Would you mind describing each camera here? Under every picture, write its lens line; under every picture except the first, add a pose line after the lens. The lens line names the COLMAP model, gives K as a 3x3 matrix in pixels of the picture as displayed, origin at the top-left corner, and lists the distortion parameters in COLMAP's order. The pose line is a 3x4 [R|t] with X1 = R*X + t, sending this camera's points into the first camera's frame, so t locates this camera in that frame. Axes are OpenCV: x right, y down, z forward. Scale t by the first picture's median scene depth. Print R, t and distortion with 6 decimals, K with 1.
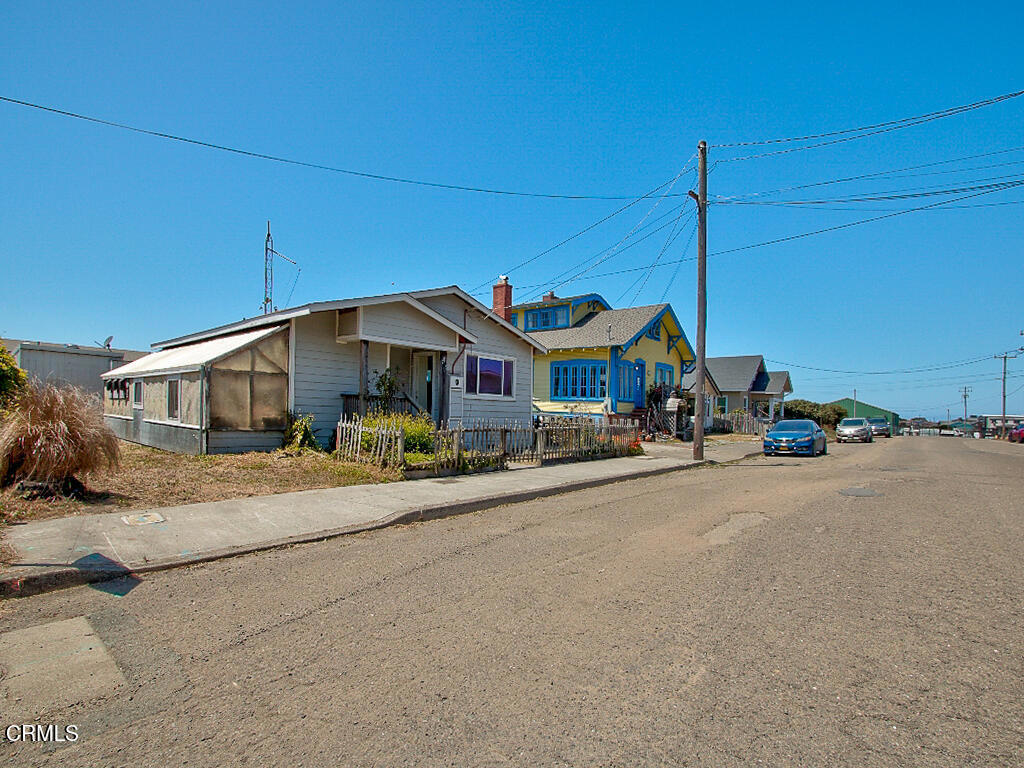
lens RADIAL K [[488.3, 0, 512.0], [0, 488.3, 384.0], [0, 0, 1]] dist [0.000534, 0.000026]
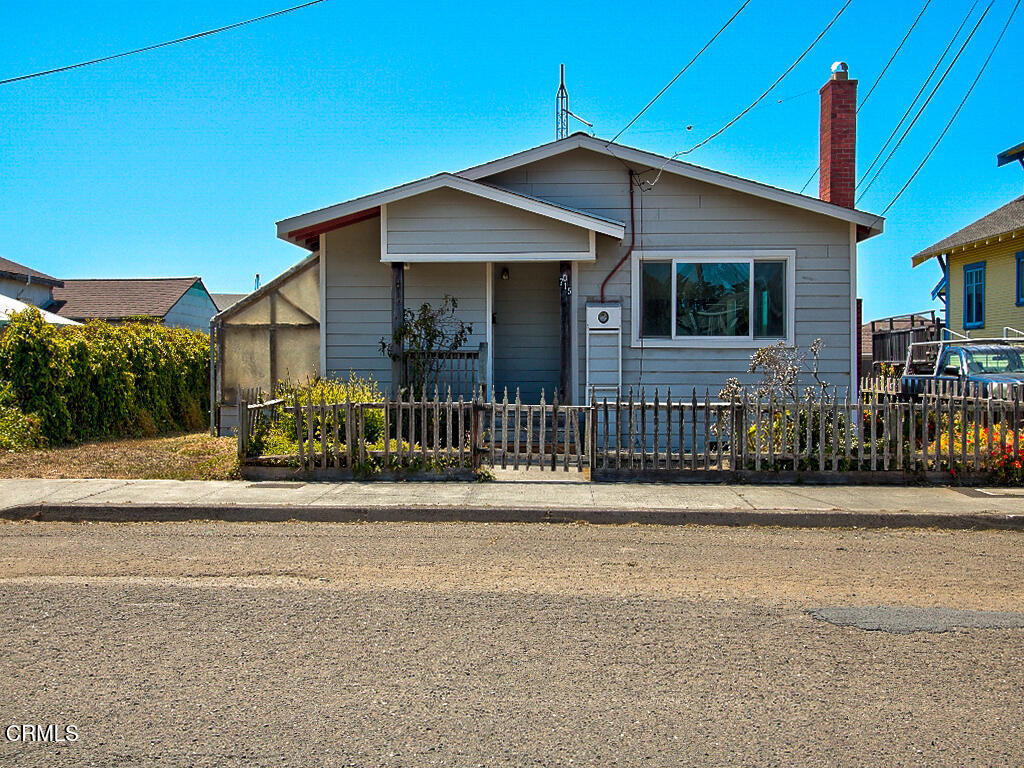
lens RADIAL K [[968.9, 0, 512.0], [0, 968.9, 384.0], [0, 0, 1]] dist [0.016776, 0.004103]
pose [[0.631797, -0.007636, -0.775097, 0.640419], [0.058078, 0.997607, 0.037512, 0.023062], [0.772955, -0.068716, 0.630728, 0.272458]]
